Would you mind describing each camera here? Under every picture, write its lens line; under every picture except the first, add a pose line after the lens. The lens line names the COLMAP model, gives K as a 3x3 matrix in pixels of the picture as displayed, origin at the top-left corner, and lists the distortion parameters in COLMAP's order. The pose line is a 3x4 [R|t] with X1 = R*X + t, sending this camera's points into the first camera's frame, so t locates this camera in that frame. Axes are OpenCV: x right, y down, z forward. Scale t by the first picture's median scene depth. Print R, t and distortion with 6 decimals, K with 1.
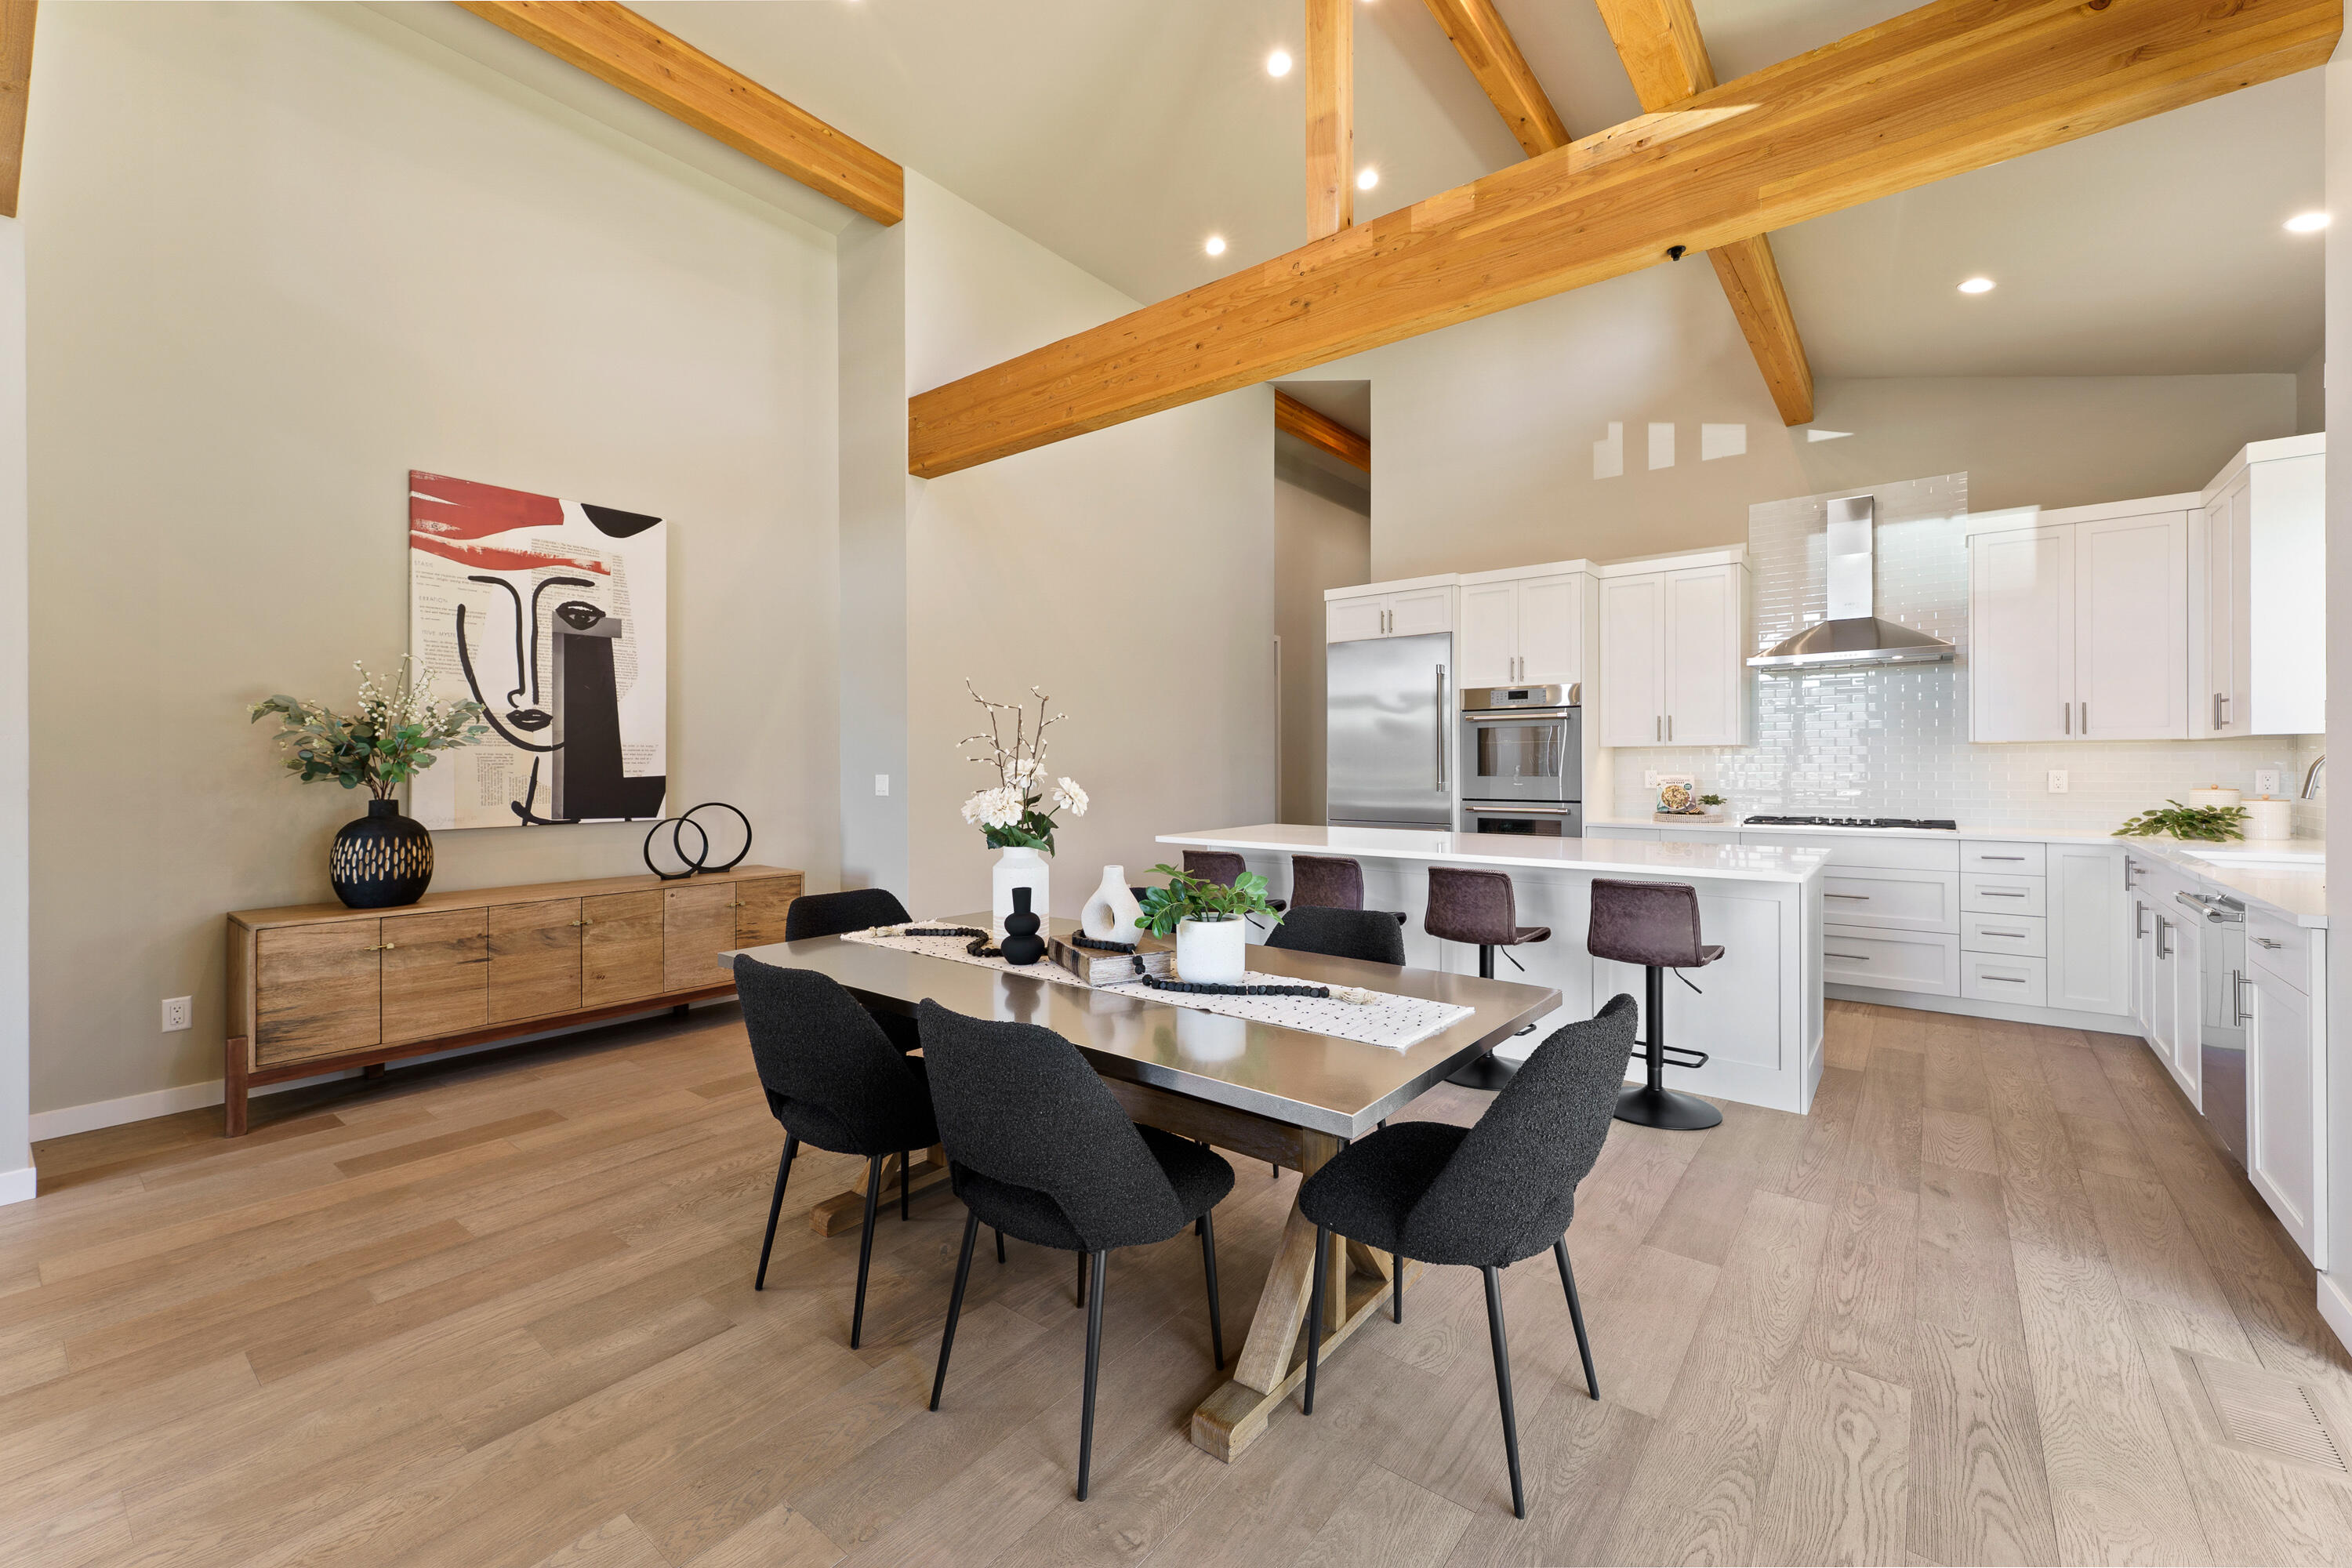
lens RADIAL K [[955.7, 0, 1197.0], [0, 955.7, 750.1], [0, 0, 1]] dist [0.003113, -0.000454]
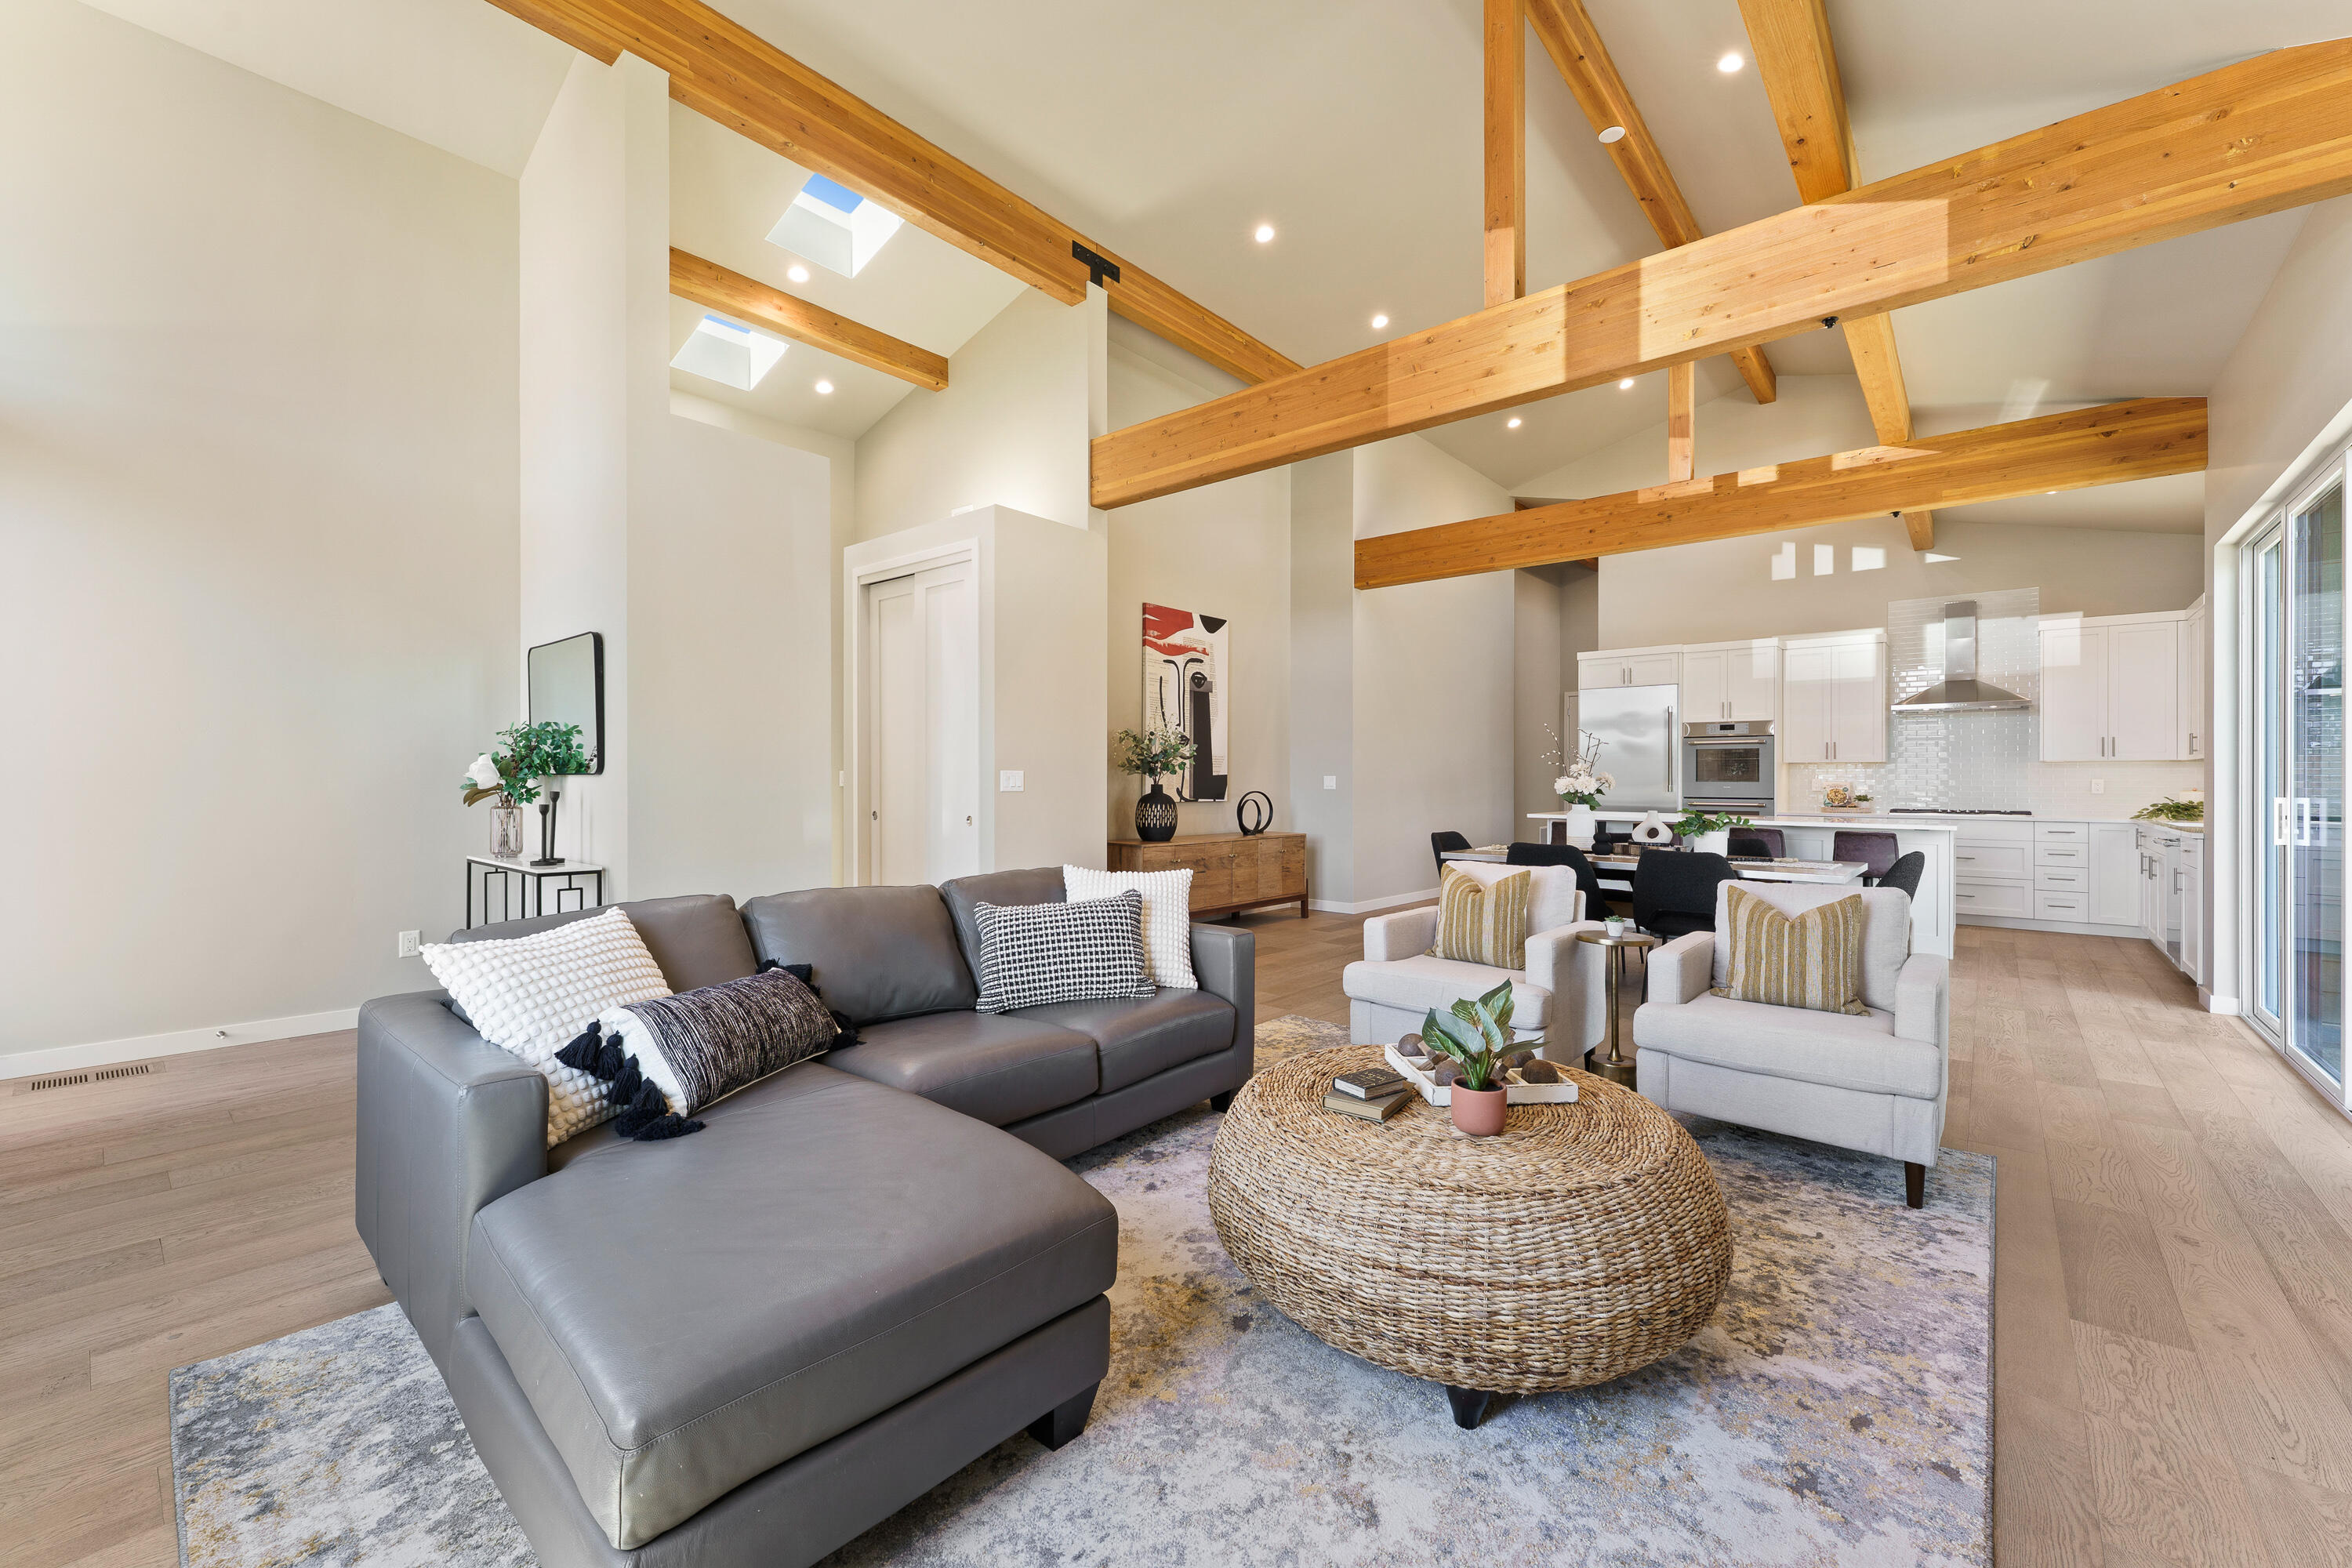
lens RADIAL K [[955.7, 0, 1193.3], [0, 955.7, 765.7], [0, 0, 1]] dist [0.003113, -0.000454]
pose [[0.999347, 0.007972, -0.035234, -0.593156], [-0.008013, 0.999967, -0.001027, 0.013673], [0.035225, 0.001308, 0.999379, -0.699589]]
